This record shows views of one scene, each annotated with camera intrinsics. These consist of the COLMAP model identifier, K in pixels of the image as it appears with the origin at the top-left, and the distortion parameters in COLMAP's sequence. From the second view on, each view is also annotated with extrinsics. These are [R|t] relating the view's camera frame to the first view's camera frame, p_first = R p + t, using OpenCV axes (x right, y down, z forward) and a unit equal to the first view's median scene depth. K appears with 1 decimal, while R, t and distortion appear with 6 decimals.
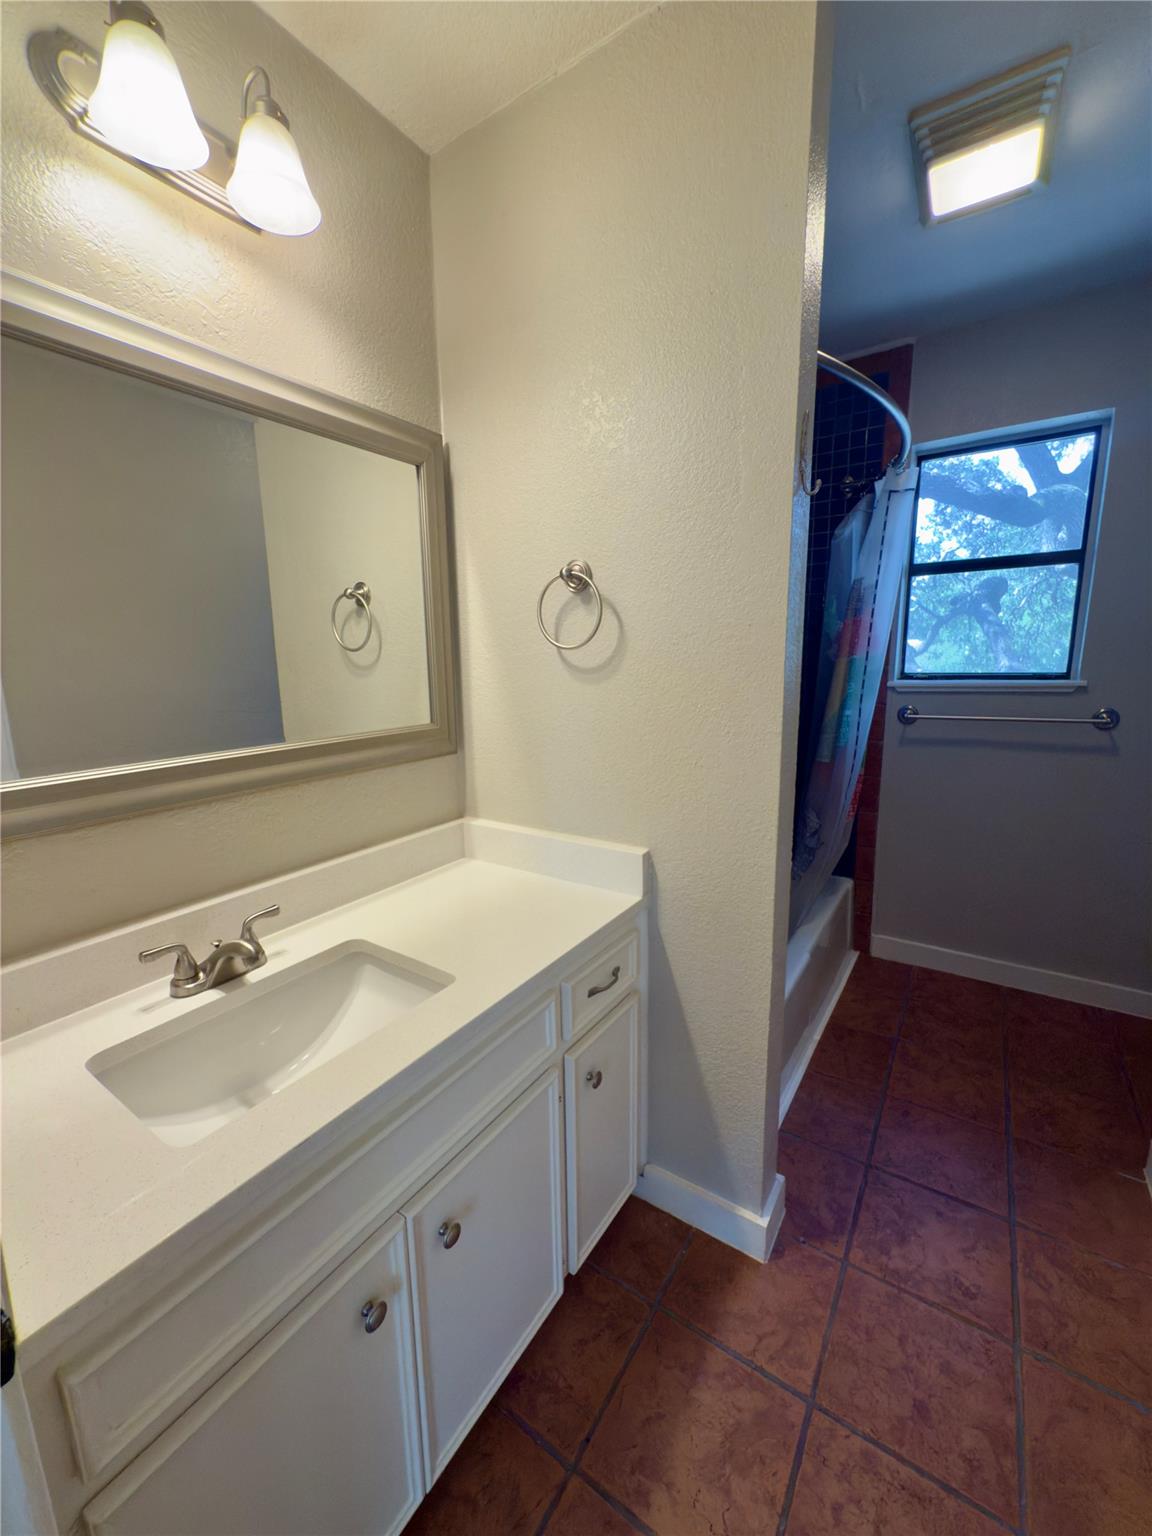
lens RADIAL K [[615.3, 0, 574.3], [0, 615.3, 765.9], [0, 0, 1]] dist [0.001823, 0.000416]
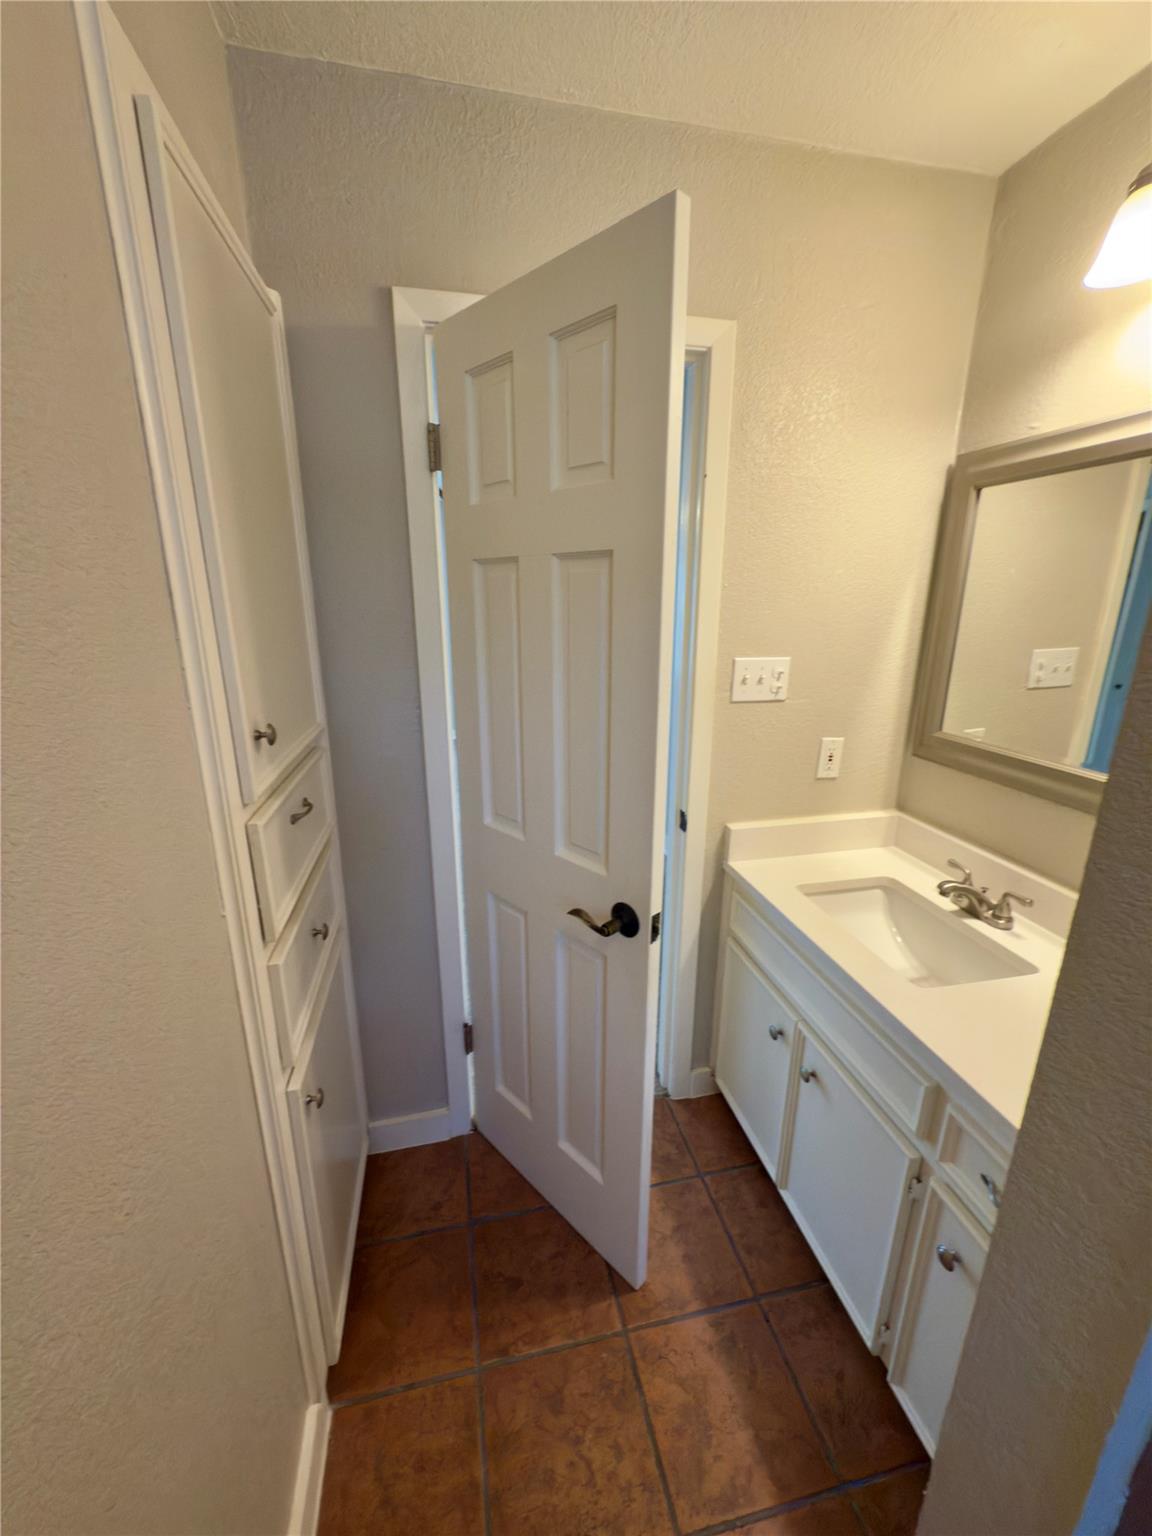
lens RADIAL K [[612.2, 0, 576.0], [0, 612.2, 768.0], [0, 0, 1]] dist [-0.000757, 0.000406]
pose [[-0.689698, 0.210749, -0.692749, 0.411161], [-0.123539, 0.908433, 0.399359, -0.170418], [0.713481, 0.361019, -0.600509, 0.476903]]
